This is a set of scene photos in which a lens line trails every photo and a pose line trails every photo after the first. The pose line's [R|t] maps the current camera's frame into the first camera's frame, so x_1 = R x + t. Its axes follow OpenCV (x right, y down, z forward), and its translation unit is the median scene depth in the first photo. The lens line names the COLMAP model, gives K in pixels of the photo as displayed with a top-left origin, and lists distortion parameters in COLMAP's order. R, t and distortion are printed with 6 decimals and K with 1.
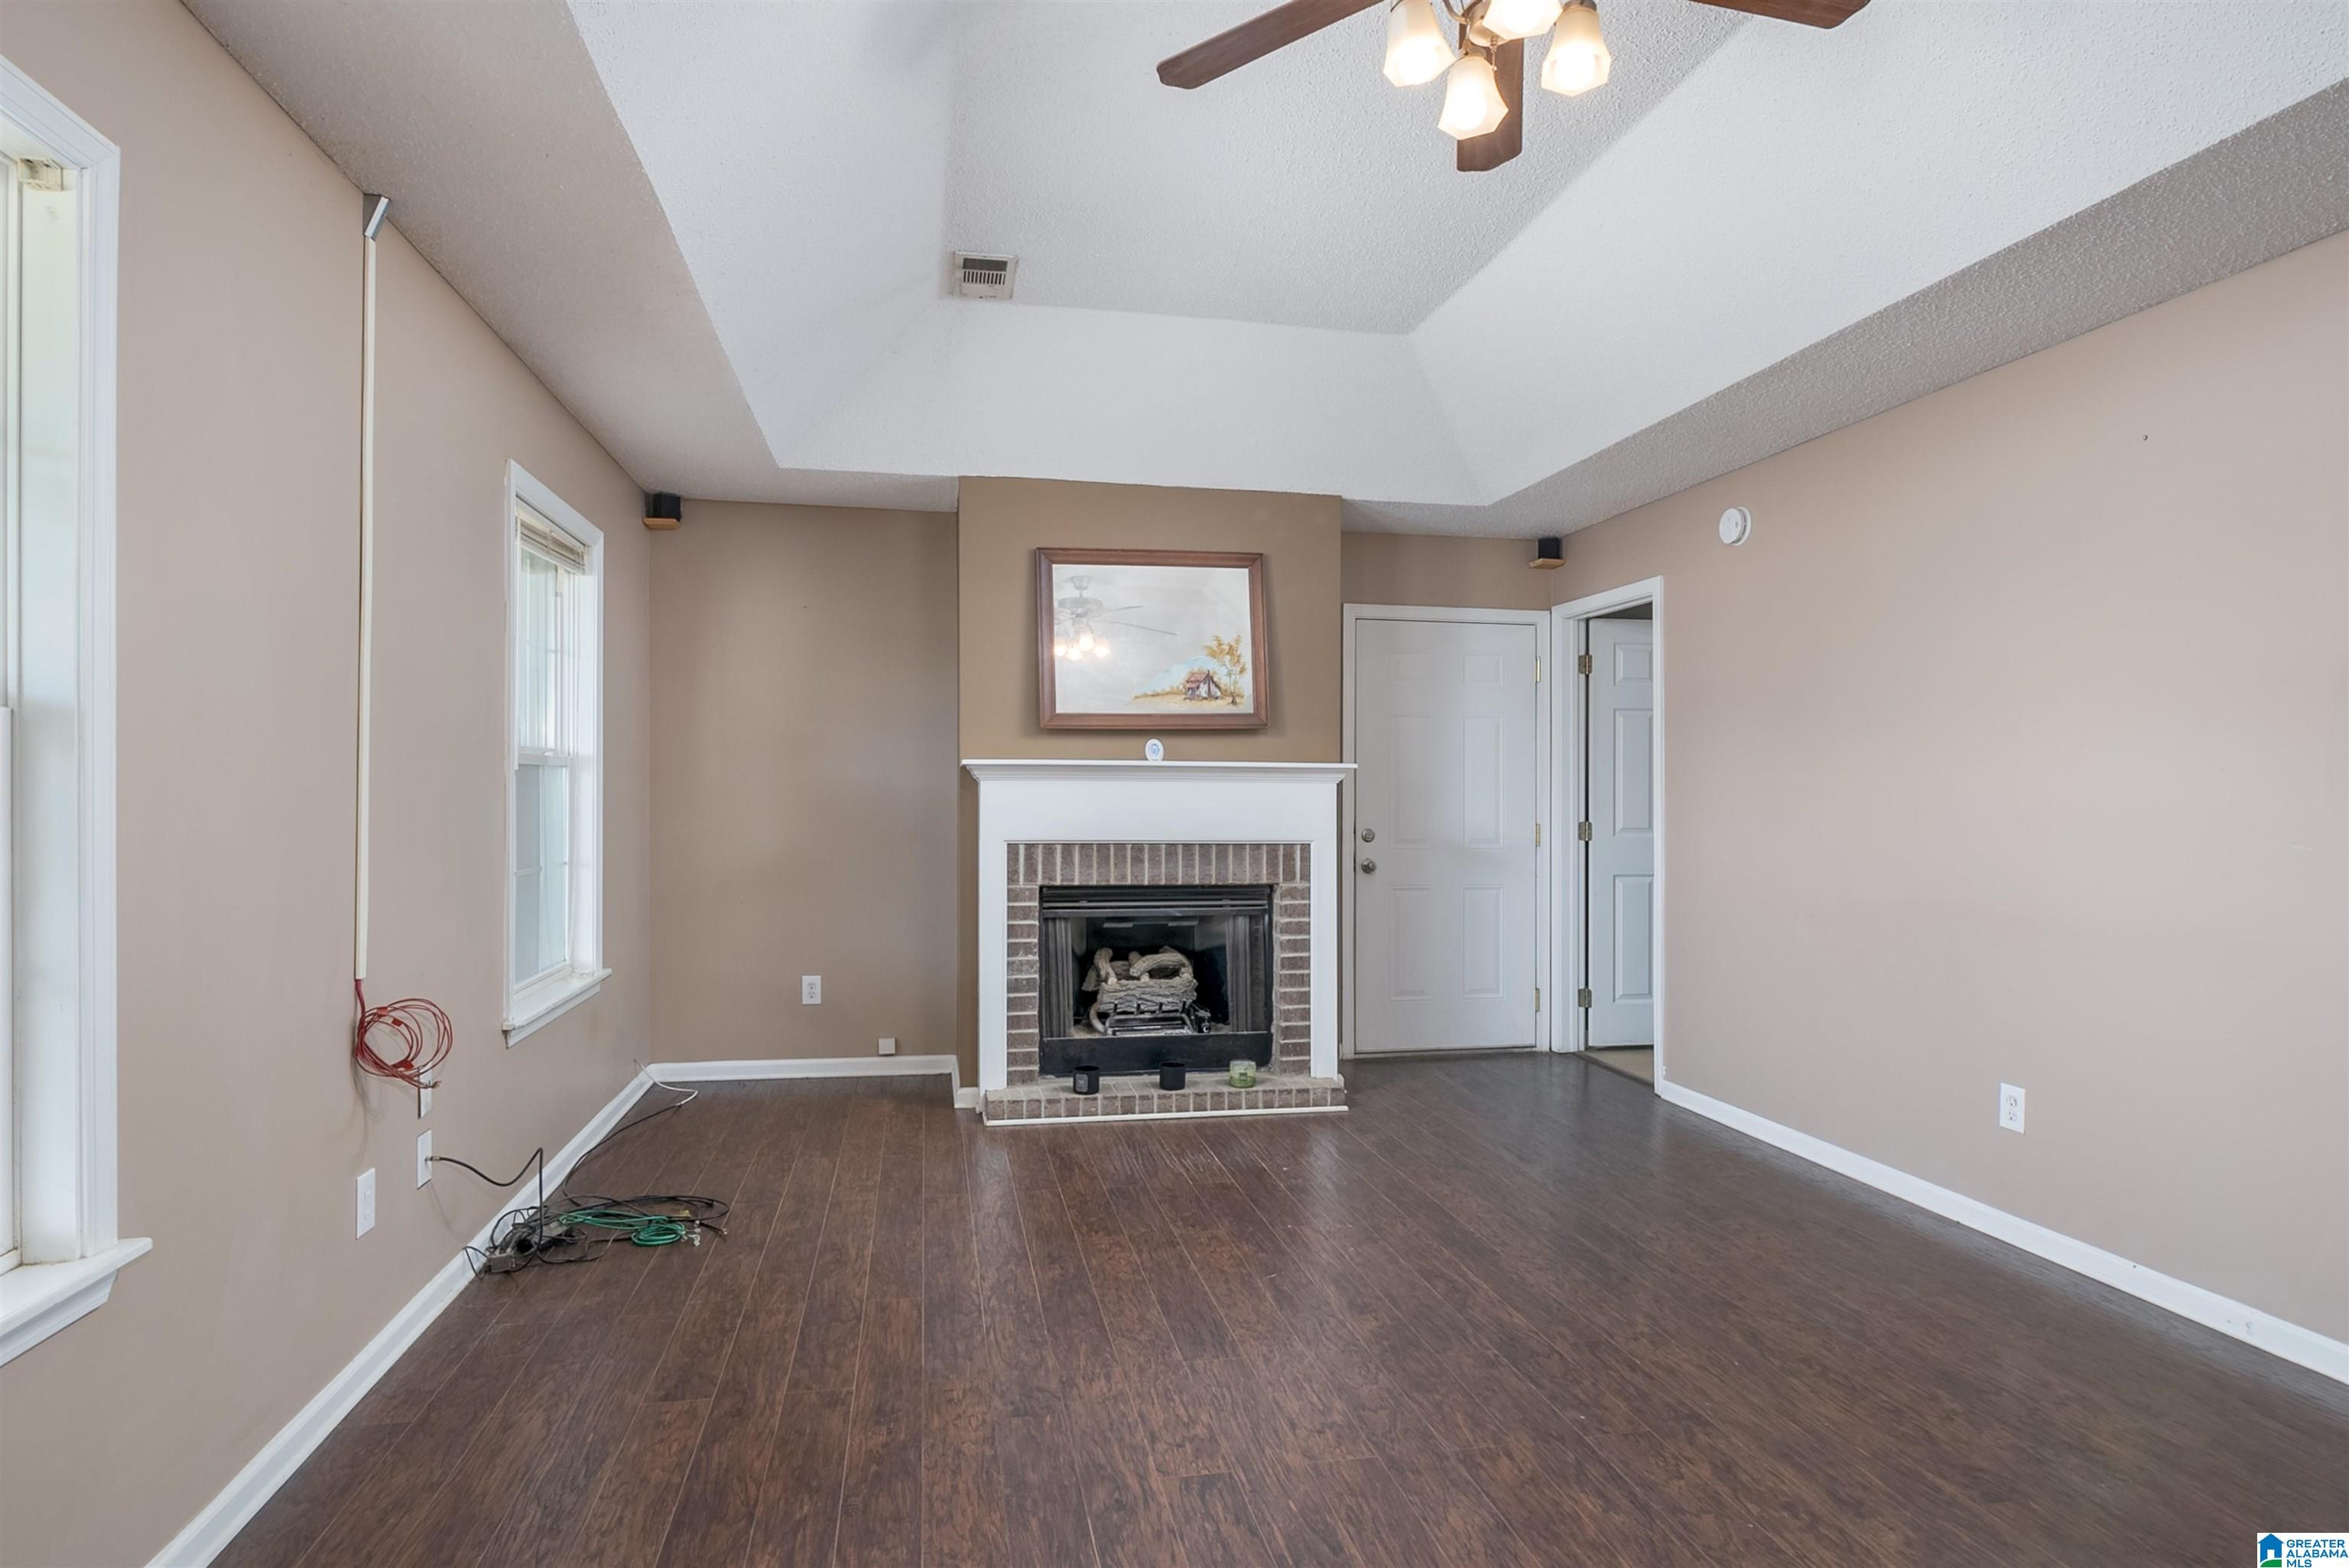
lens RADIAL K [[1247.4, 0, 1170.4], [0, 1247.4, 801.4], [0, 0, 1]] dist [-0.005748, -0.000996]
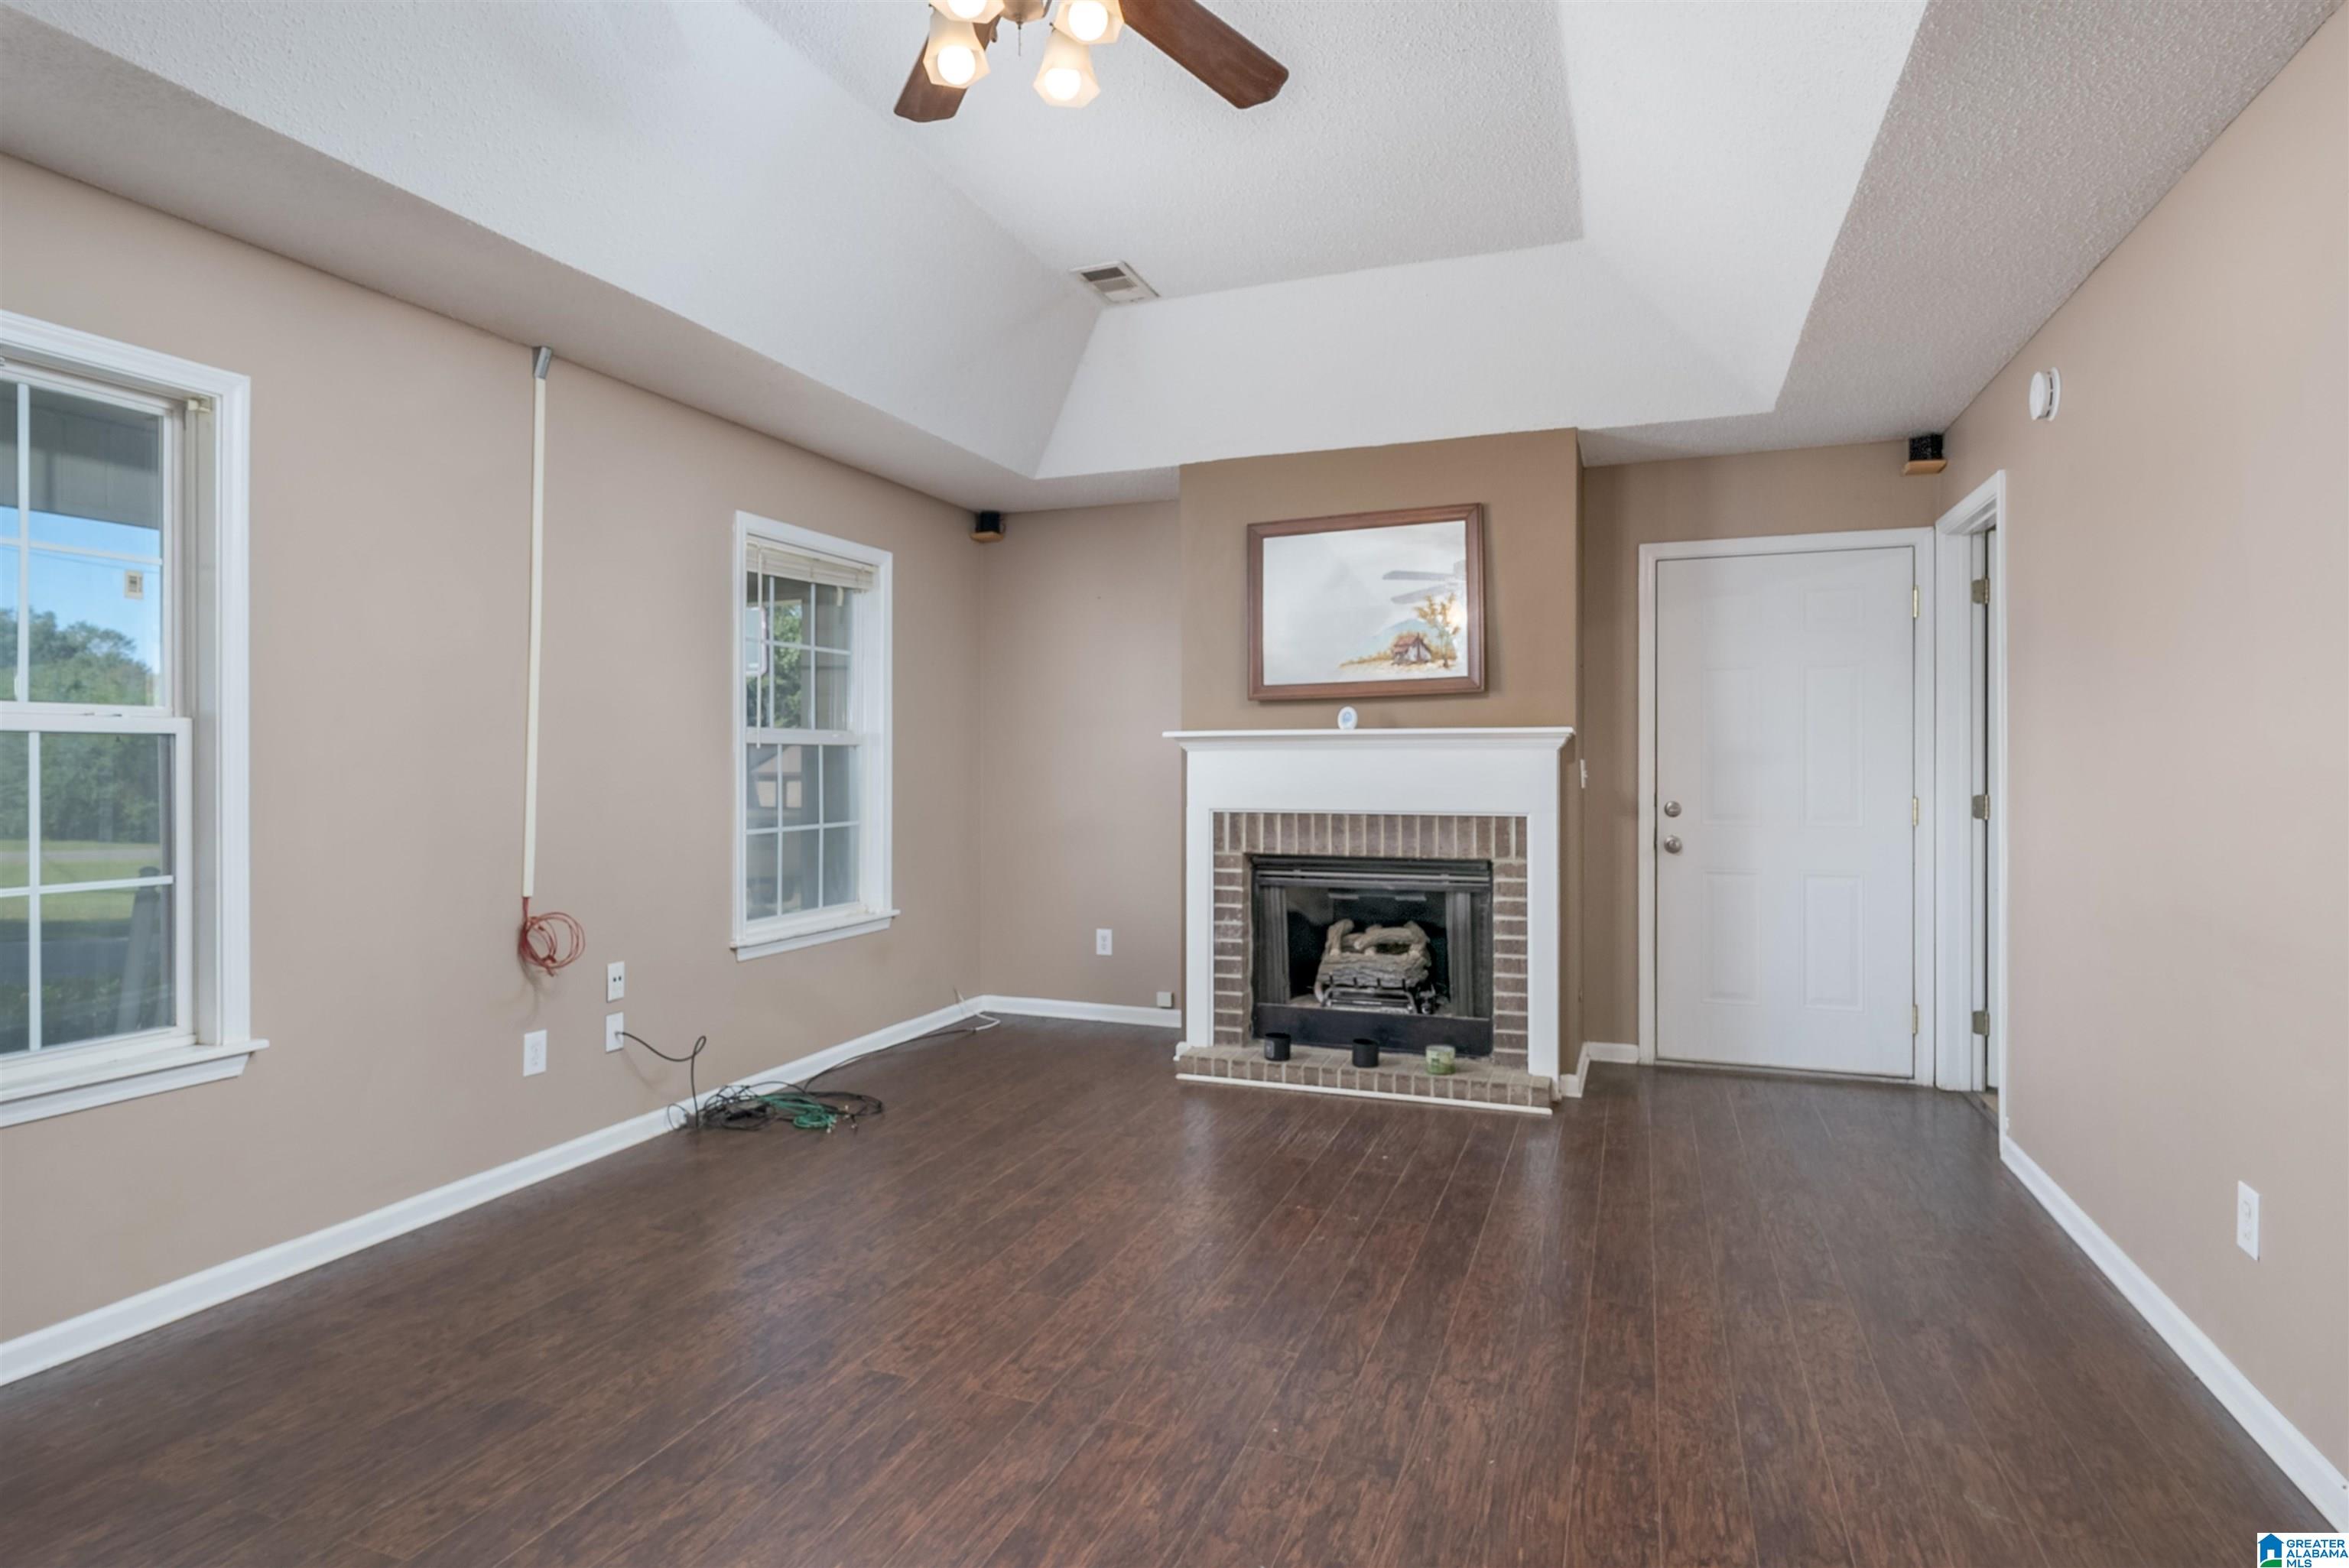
lens RADIAL K [[1265.8, 0, 1166.6], [0, 1265.8, 774.9], [0, 0, 1]] dist [0.001241, -0.000462]
pose [[0.848188, -0.003265, -0.529685, 0.410964], [0.003244, 0.999994, -0.000969, 0.003974], [0.529685, -0.000896, 0.848194, 0.084900]]
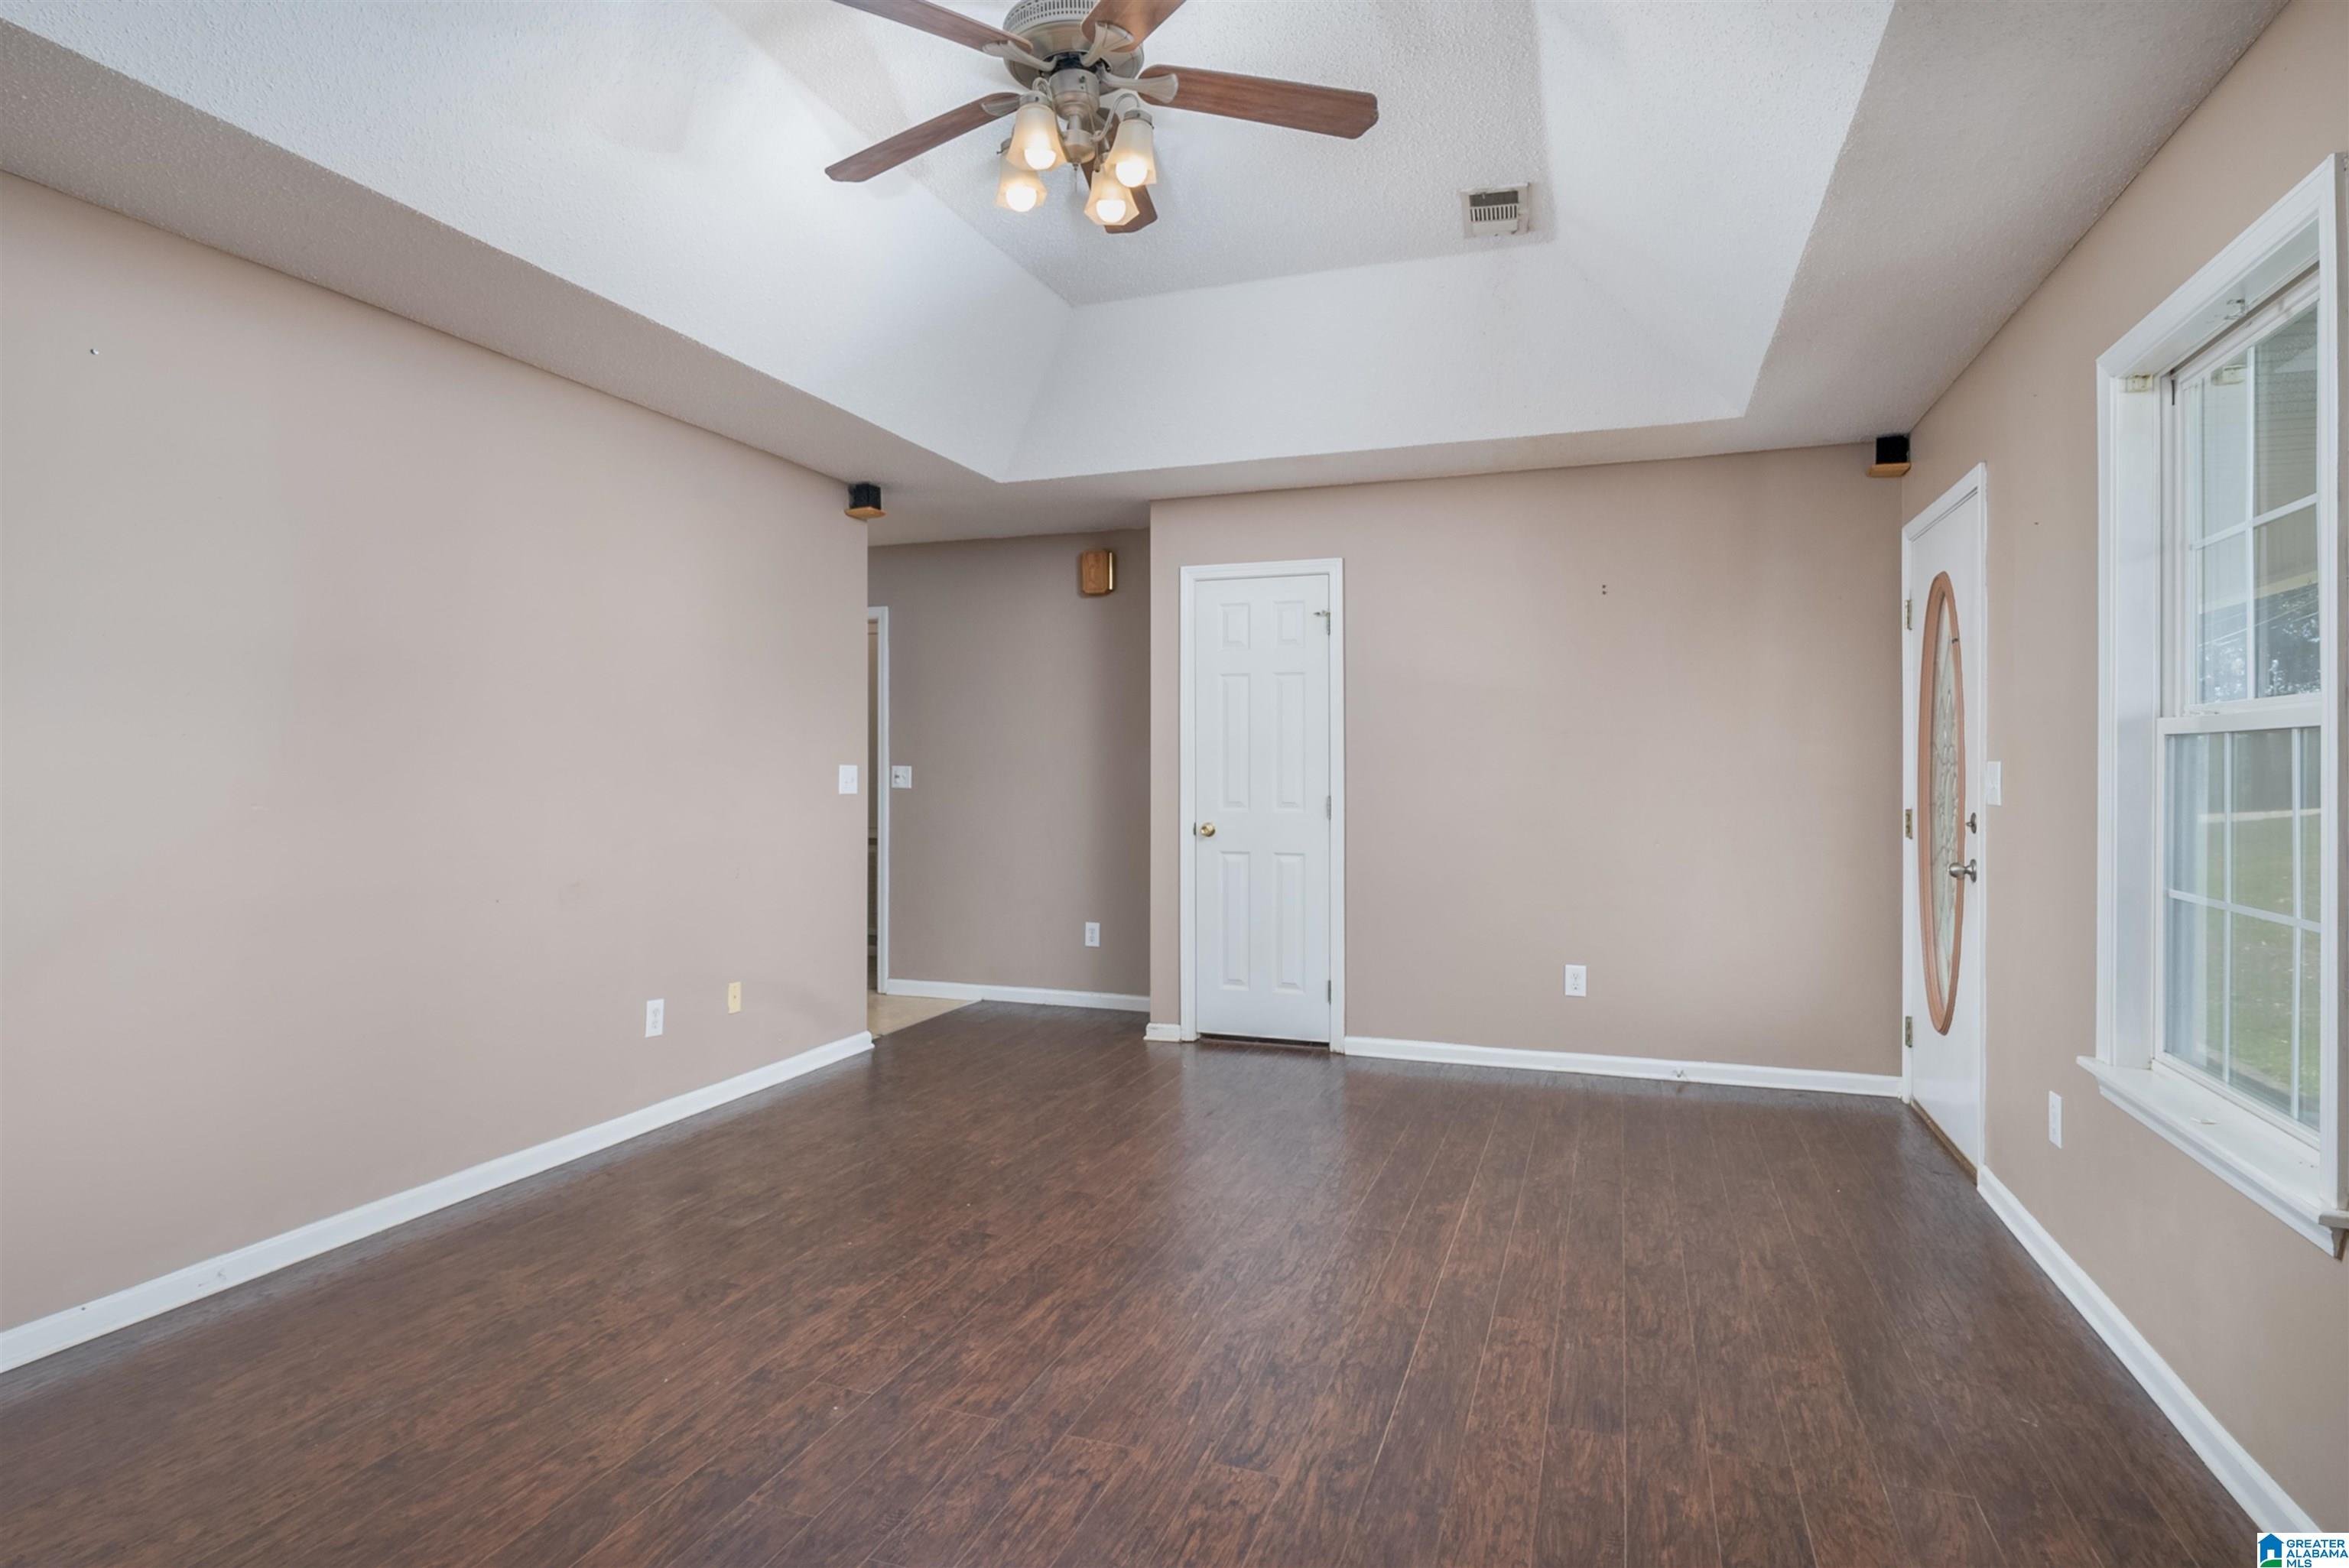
lens RADIAL K [[1247.4, 0, 1170.4], [0, 1247.4, 801.4], [0, 0, 1]] dist [-0.005748, -0.000996]
pose [[-0.857422, -0.022345, 0.514129, -0.203288], [-0.002743, 0.999241, 0.038854, -0.007549], [-0.514607, 0.031904, -0.856833, 0.903660]]
